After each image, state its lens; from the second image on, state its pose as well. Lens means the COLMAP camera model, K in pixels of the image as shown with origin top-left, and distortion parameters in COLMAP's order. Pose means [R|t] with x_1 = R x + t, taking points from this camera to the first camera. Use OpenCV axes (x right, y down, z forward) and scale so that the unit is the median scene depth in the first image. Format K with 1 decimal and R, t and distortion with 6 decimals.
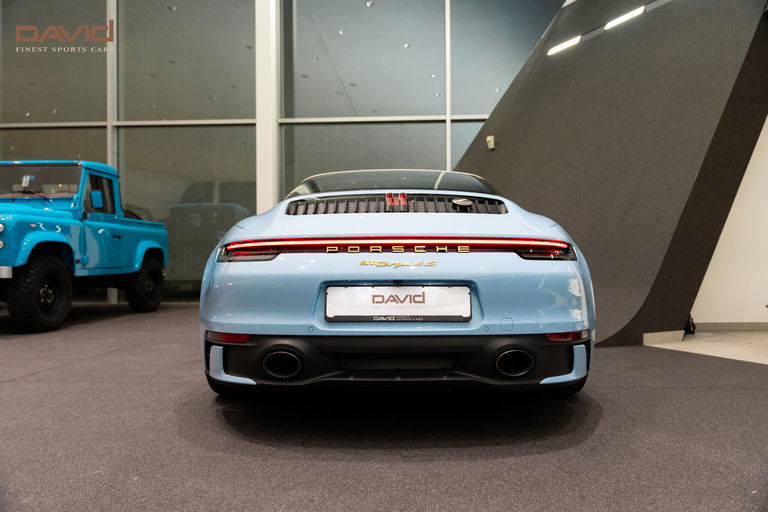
lens RADIAL K [[602.7, 0, 384.4], [0, 602.7, 255.7], [0, 0, 1]] dist [-0.000768, -0.007427]
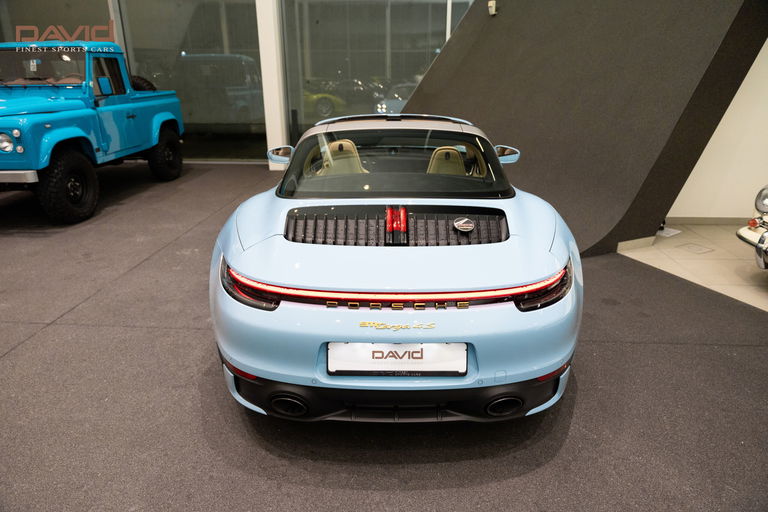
lens RADIAL K [[515.7, 0, 383.0], [0, 515.7, 257.6], [0, 0, 1]] dist [-0.002576, -0.013072]
pose [[0.999991, 0.003450, -0.002314, 0.000042], [-0.002405, 0.934982, 0.354686, -0.361699], [0.003387, -0.354677, 0.934983, 0.209974]]
